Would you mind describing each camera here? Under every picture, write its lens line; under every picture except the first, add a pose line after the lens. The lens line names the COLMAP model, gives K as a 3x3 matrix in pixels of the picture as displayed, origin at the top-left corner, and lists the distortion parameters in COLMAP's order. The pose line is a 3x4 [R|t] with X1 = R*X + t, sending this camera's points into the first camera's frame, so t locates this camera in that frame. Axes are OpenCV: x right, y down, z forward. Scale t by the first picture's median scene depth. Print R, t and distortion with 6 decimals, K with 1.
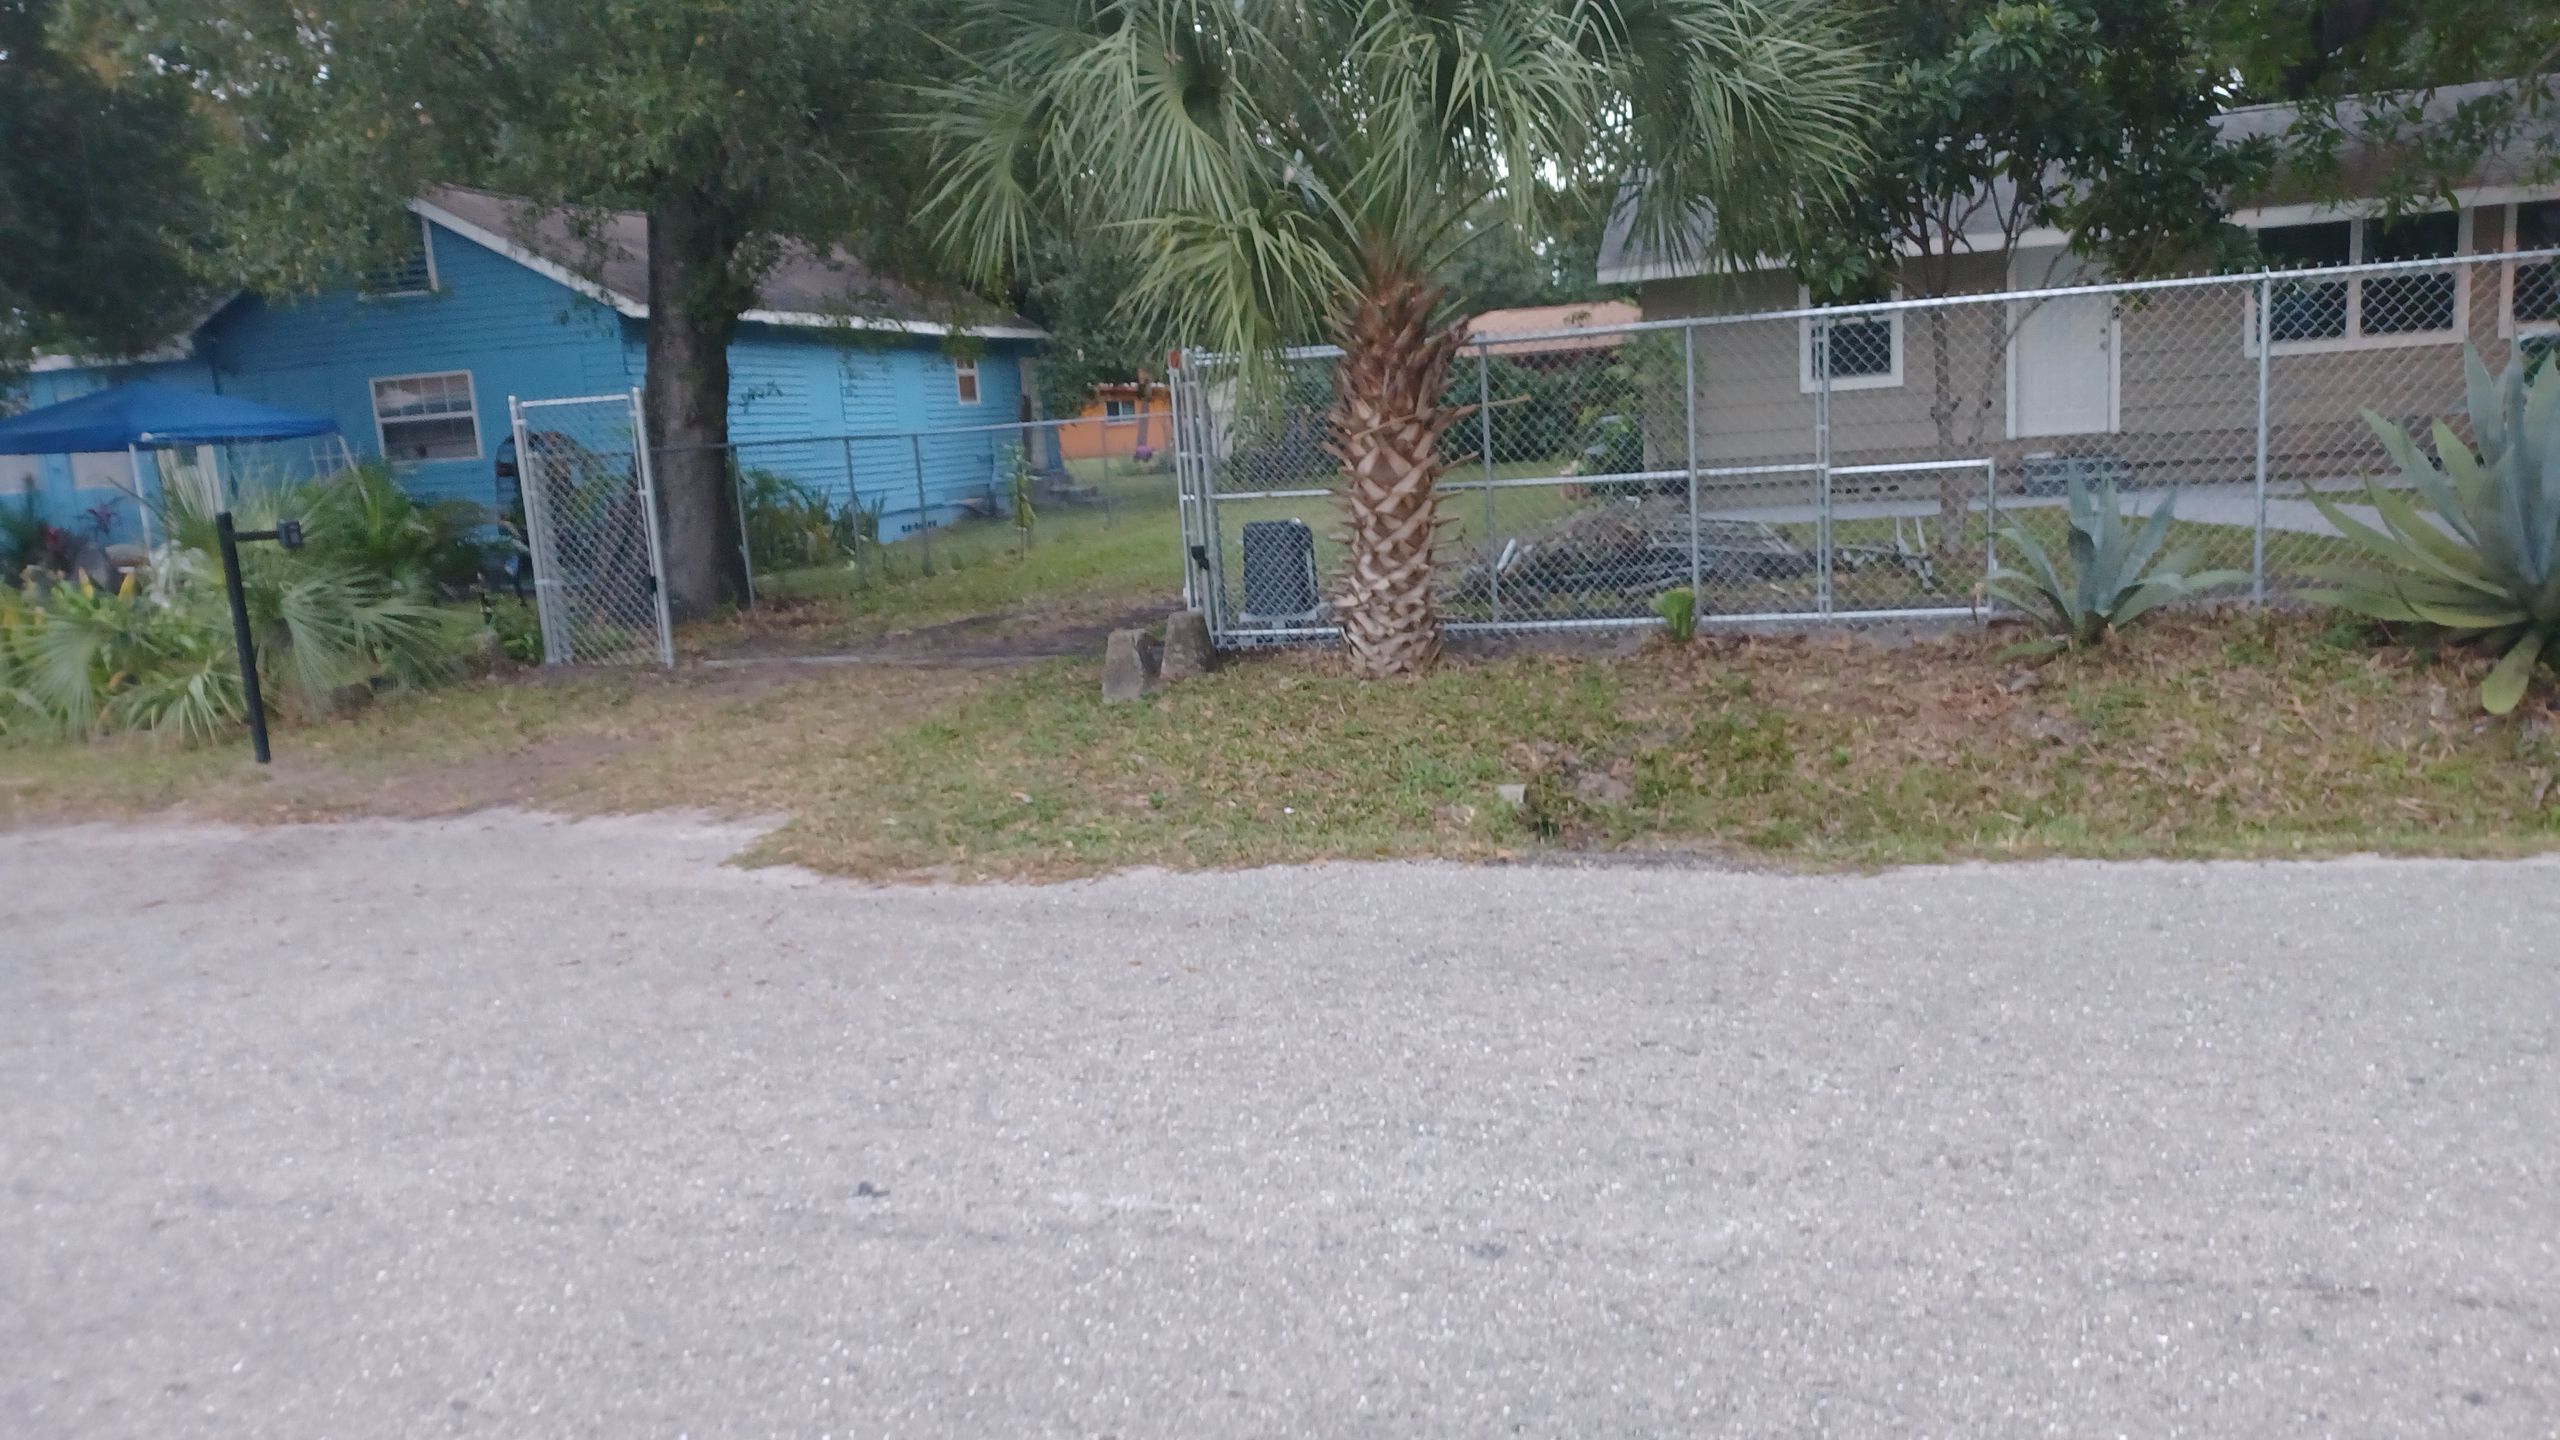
lens RADIAL K [[1871.9, 0, 1278.5], [0, 1871.9, 727.2], [0, 0, 1]] dist [0.057941, -0.017880]
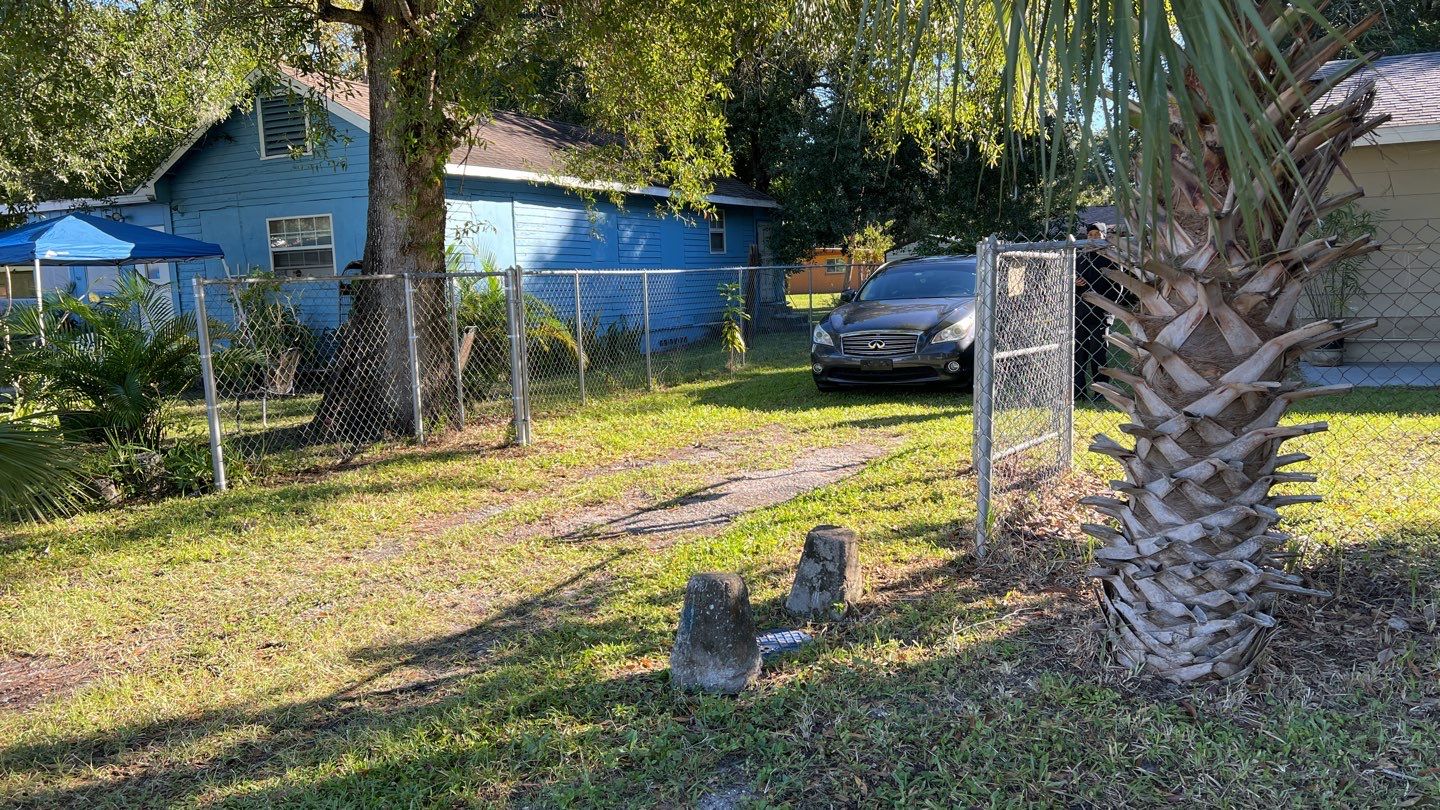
lens RADIAL K [[1070.8, 0, 725.1], [0, 1070.8, 412.3], [0, 0, 1]] dist [0.044088, -0.047084]
pose [[0.981747, 0.058176, -0.181077, -0.028815], [-0.064040, 0.997590, -0.026704, -0.095893], [0.179087, 0.037813, 0.983106, 0.634952]]
